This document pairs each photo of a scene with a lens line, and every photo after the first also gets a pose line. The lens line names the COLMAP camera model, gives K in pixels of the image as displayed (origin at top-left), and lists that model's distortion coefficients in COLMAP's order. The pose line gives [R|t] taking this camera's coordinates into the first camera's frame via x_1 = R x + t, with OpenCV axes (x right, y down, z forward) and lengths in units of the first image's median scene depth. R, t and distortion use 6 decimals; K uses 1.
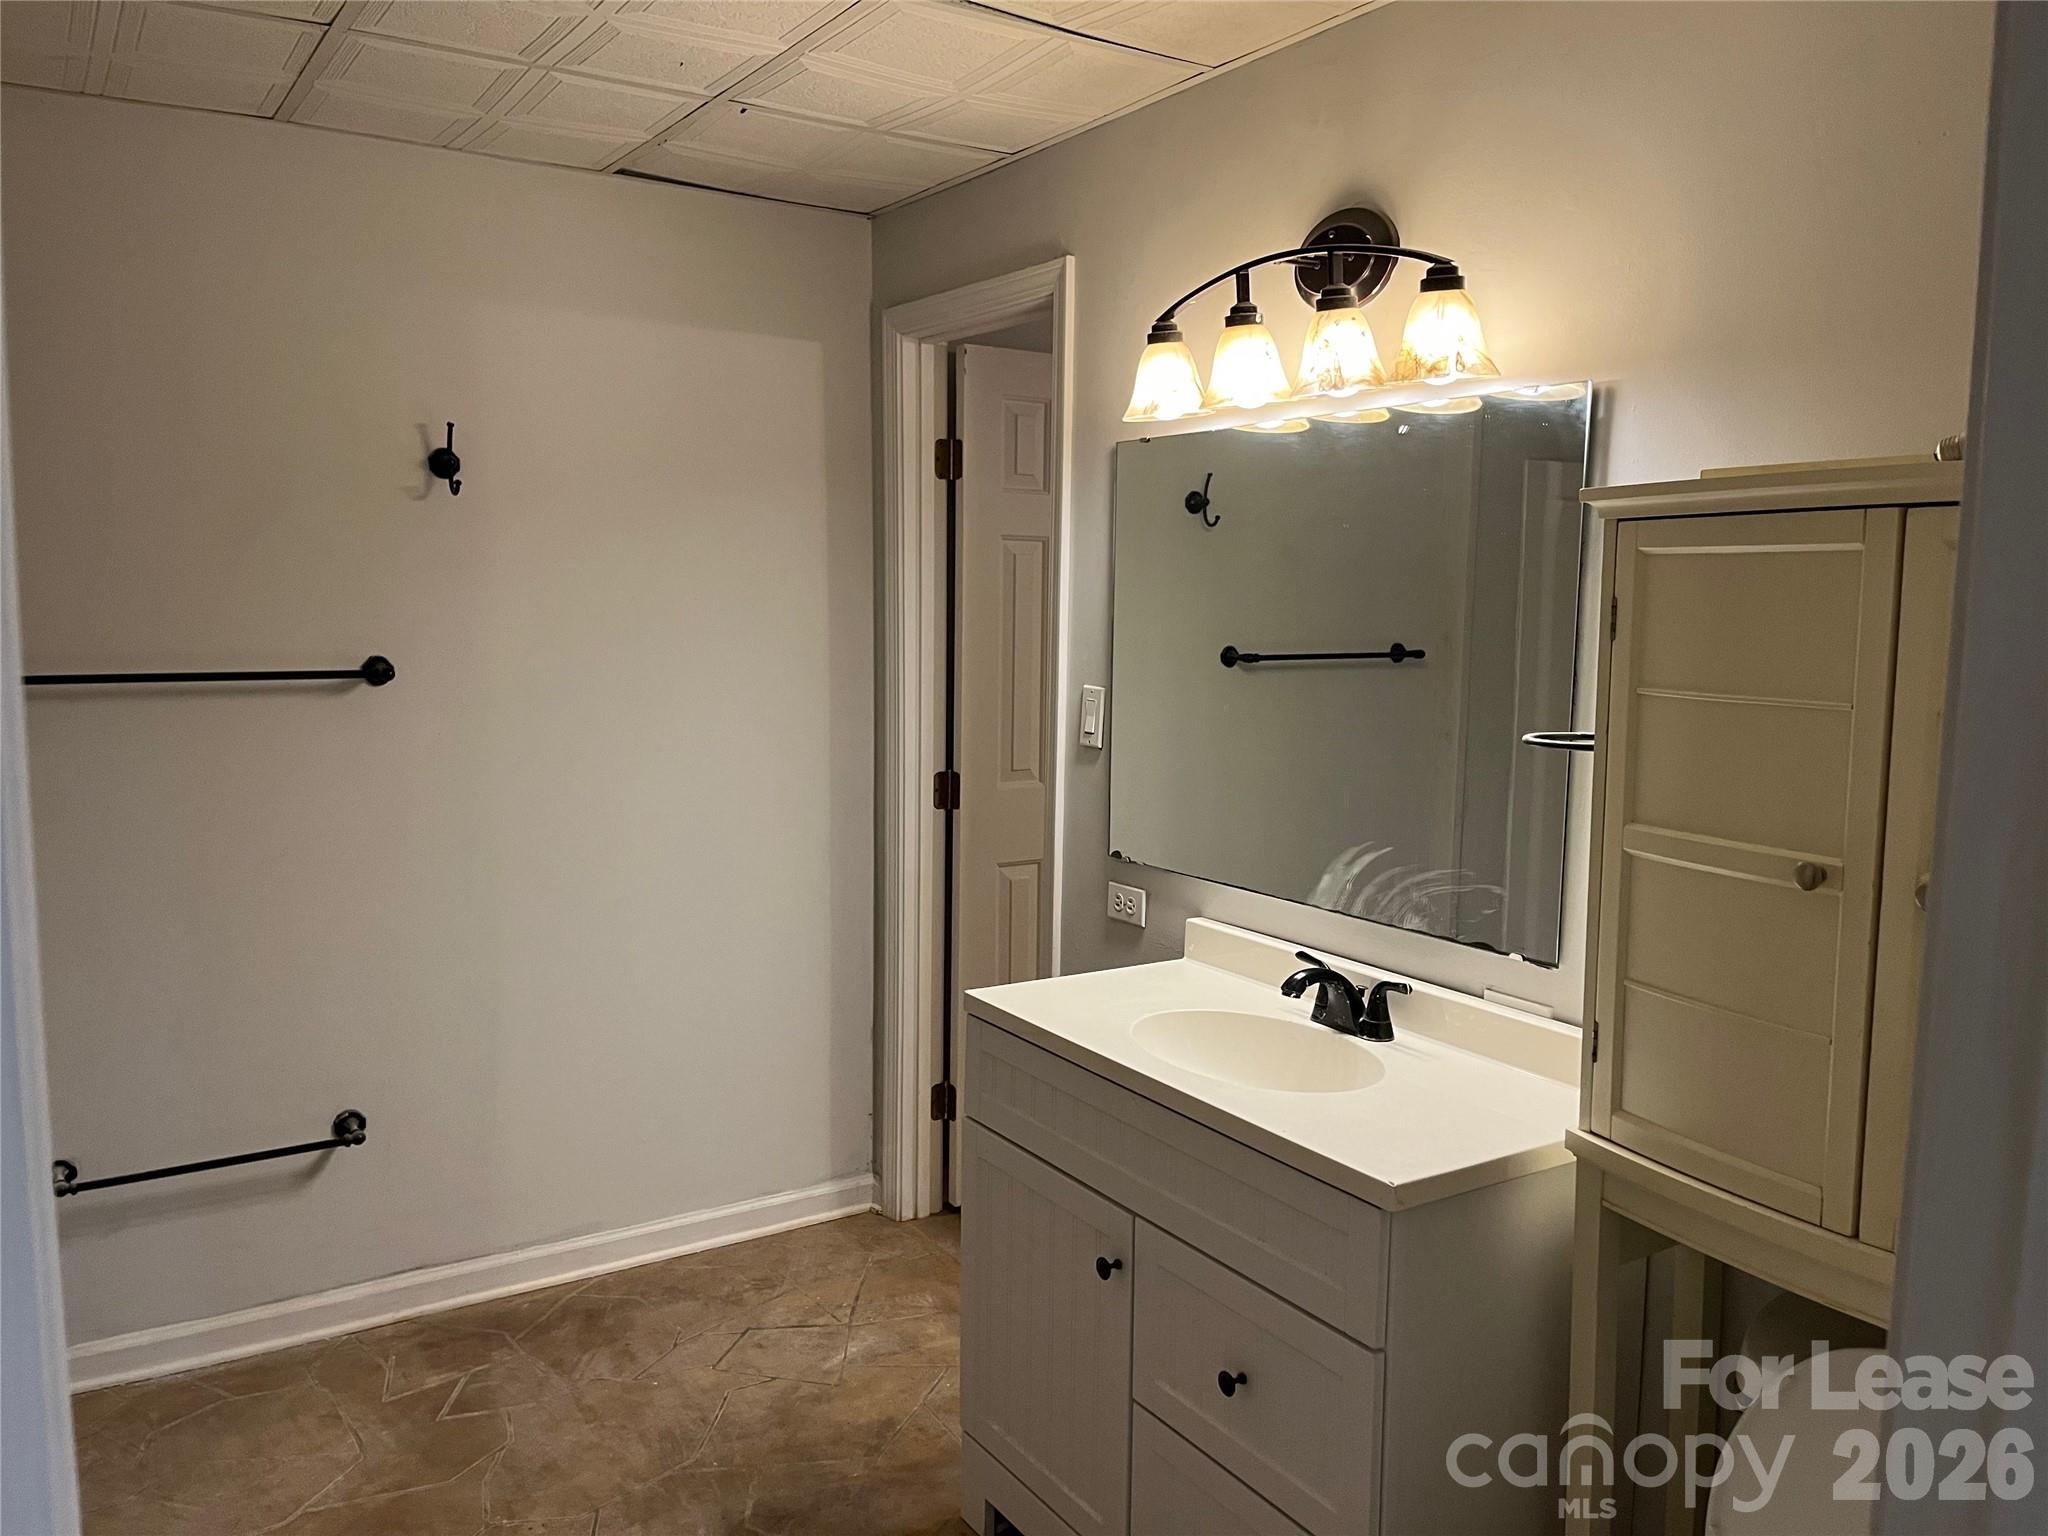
lens RADIAL K [[1550.2, 0, 1022.7], [0, 1550.2, 765.5], [0, 0, 1]] dist [0.033613, -0.034836]
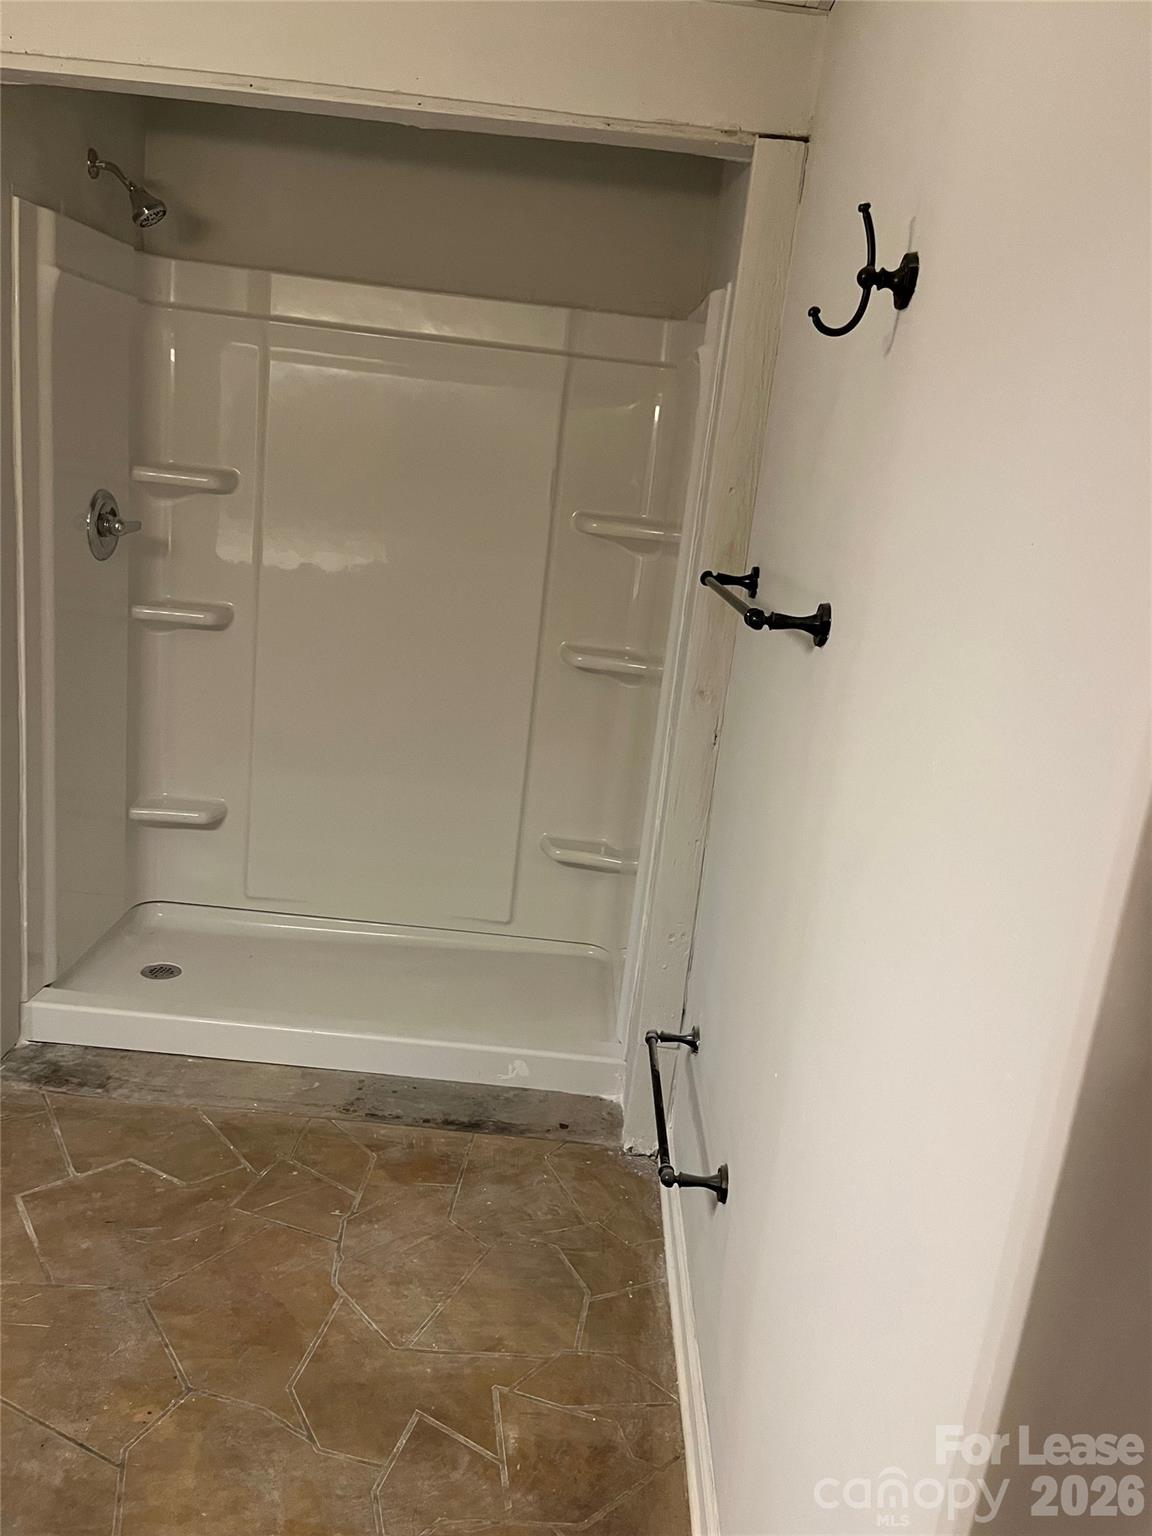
lens RADIAL K [[1162.7, 0, 570.3], [0, 1162.7, 771.9], [0, 0, 1]] dist [0.033613, -0.034836]
pose [[-0.552327, 0.146488, -0.820656, 0.076134], [-0.194052, 0.934803, 0.297466, -0.142679], [0.810727, 0.323549, -0.487891, 1.283167]]
